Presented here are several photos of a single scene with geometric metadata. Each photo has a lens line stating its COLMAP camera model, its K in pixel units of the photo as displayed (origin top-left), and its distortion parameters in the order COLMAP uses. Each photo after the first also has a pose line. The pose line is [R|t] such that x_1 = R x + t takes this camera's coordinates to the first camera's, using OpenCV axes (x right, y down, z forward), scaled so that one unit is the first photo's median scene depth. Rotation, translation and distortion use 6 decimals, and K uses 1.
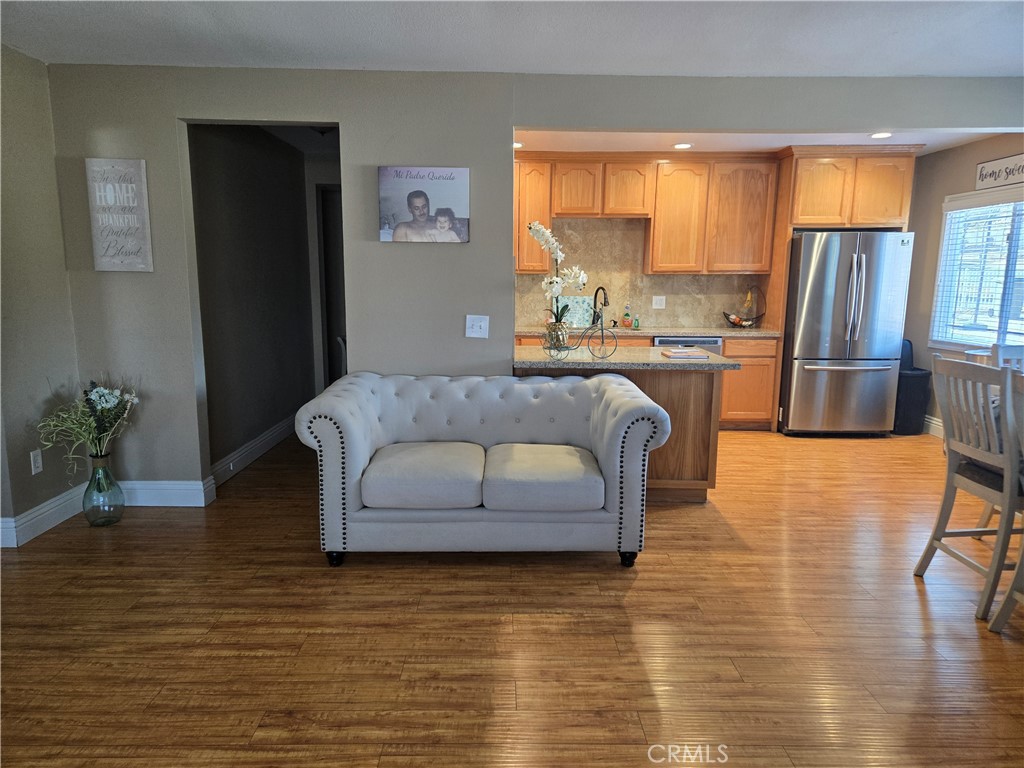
lens RADIAL K [[680.0, 0, 503.2], [0, 680.0, 392.6], [0, 0, 1]] dist [0.090826, -0.070513]
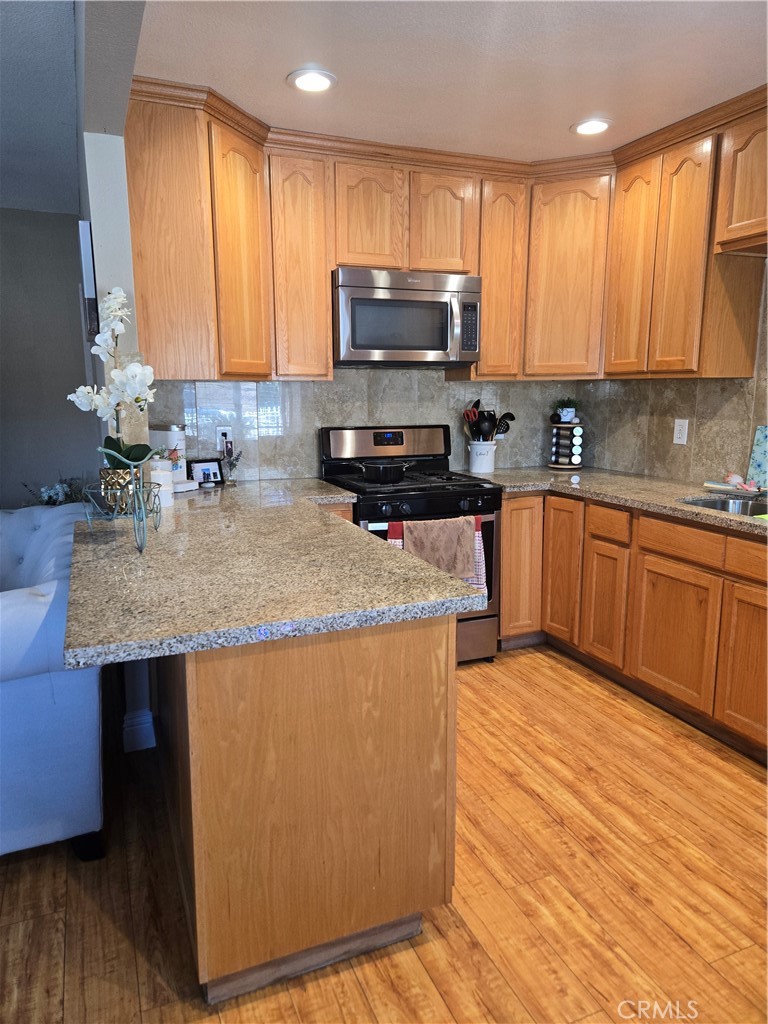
lens RADIAL K [[680.0, 0, 377.3], [0, 680.0, 504.6], [0, 0, 1]] dist [0.090826, -0.070513]
pose [[0.382905, 0.150249, -0.911487, 0.699301], [-0.151762, 0.983510, 0.098368, -0.166871], [0.911237, 0.100663, 0.399393, 1.010879]]
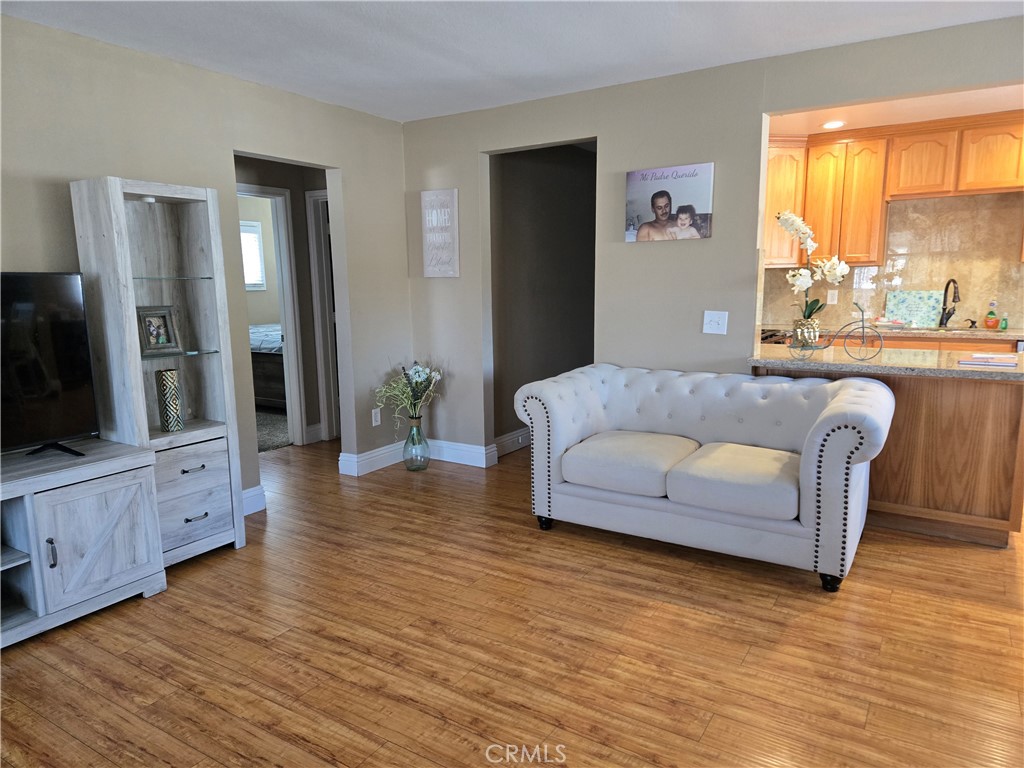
lens RADIAL K [[680.0, 0, 510.0], [0, 680.0, 391.0], [0, 0, 1]] dist [0.090826, -0.070513]
pose [[0.841161, 0.068223, -0.536464, 0.259784], [-0.070300, 0.997388, 0.016612, 0.006328], [0.536196, 0.023740, 0.843760, 0.005987]]
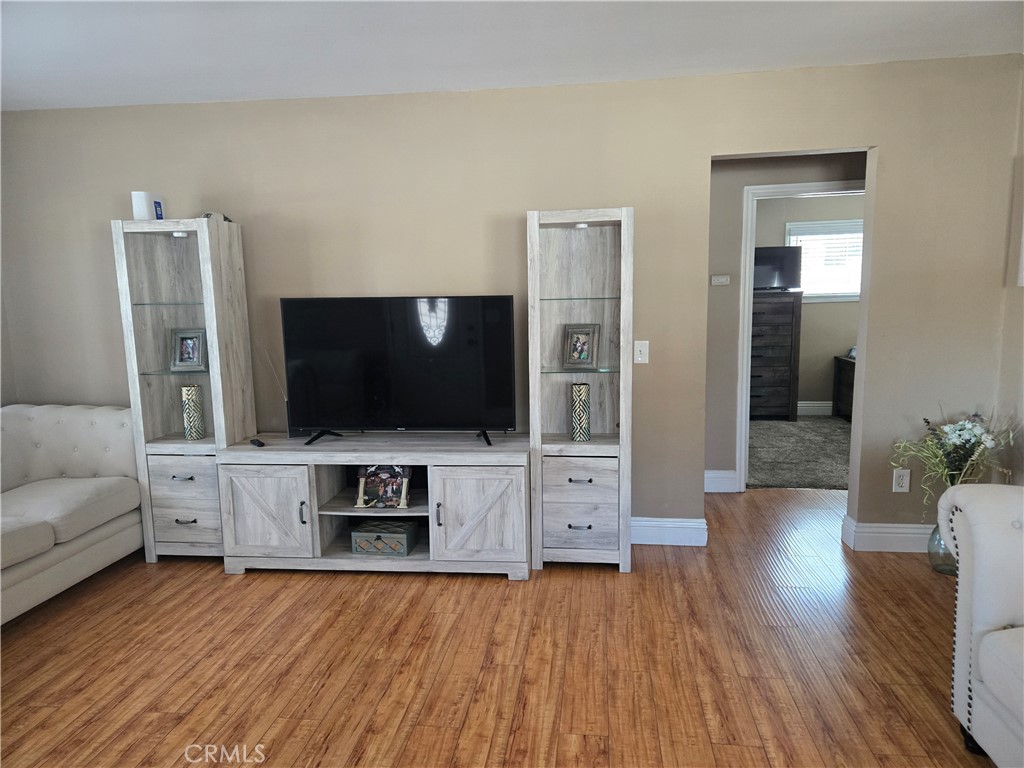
lens RADIAL K [[680.0, 0, 518.7], [0, 680.0, 392.0], [0, 0, 1]] dist [0.090826, -0.070513]
pose [[-0.117719, 0.135905, -0.983703, 0.341315], [-0.148768, 0.976998, 0.152781, -0.092069], [0.981840, 0.164329, -0.094793, 0.516012]]
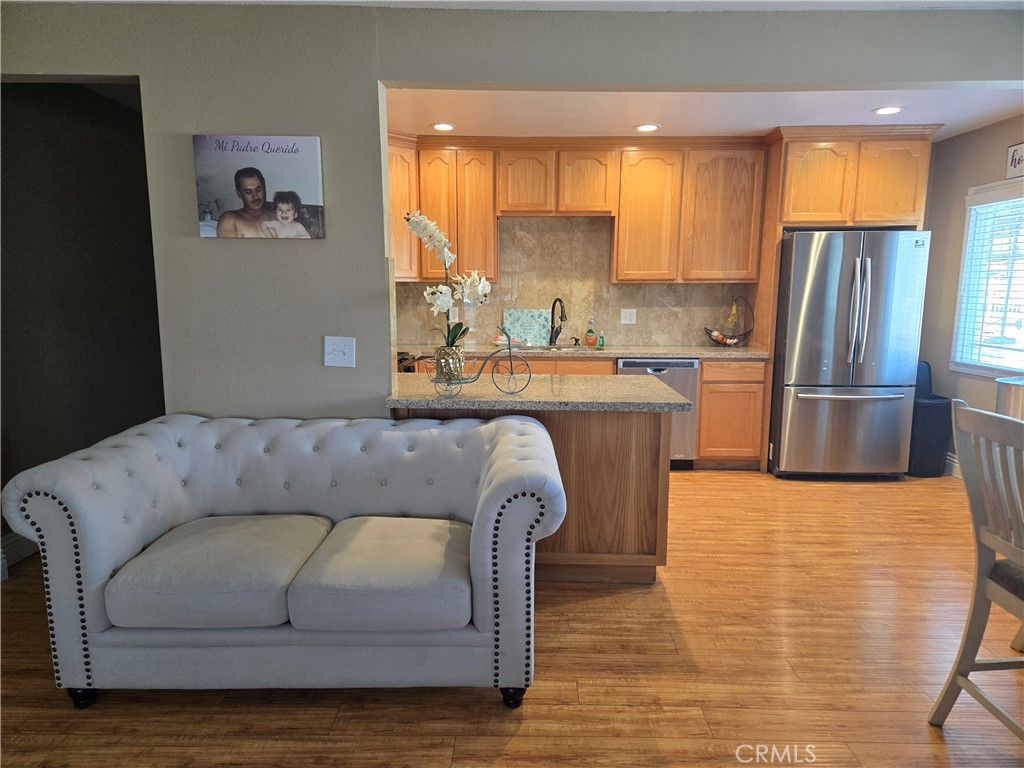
lens RADIAL K [[680.0, 0, 512.8], [0, 680.0, 393.7], [0, 0, 1]] dist [0.090826, -0.070513]
pose [[0.999880, -0.000341, -0.015481, 0.167641], [0.000129, 0.999906, -0.013688, -0.042756], [0.015484, 0.013684, 0.999786, 0.265767]]
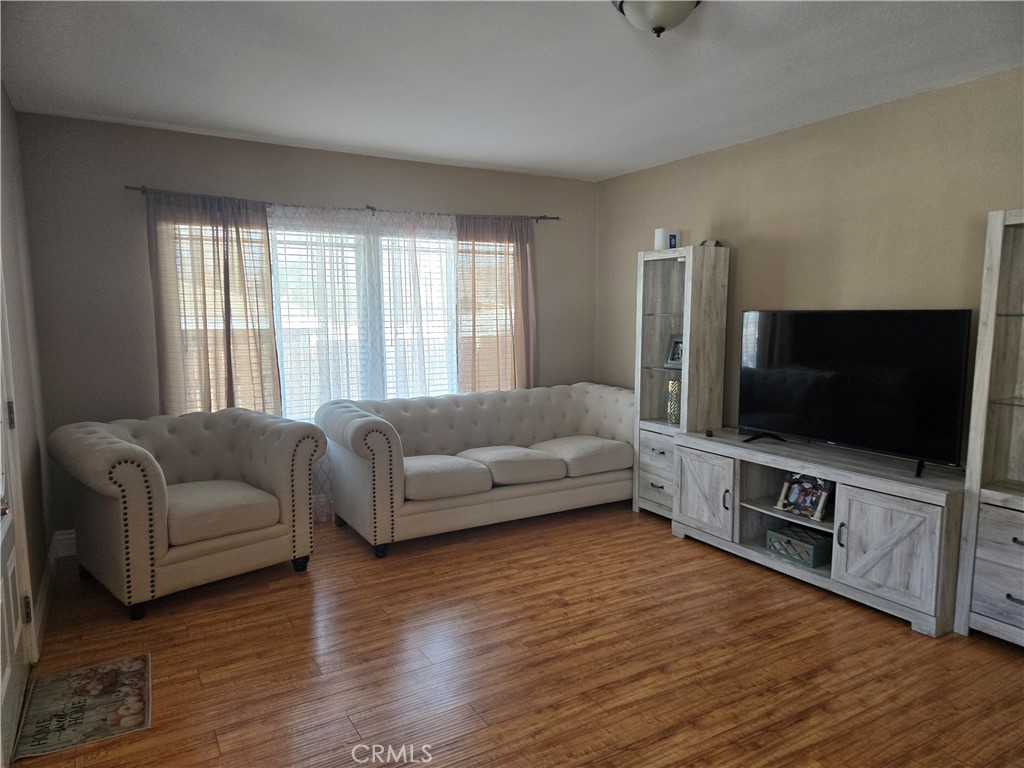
lens RADIAL K [[680.0, 0, 520.4], [0, 680.0, 388.9], [0, 0, 1]] dist [0.090826, -0.070513]
pose [[-0.855320, 0.050631, -0.515620, 0.289131], [-0.093370, 0.963855, 0.249529, -0.142390], [0.509617, 0.261571, -0.819678, 0.816858]]
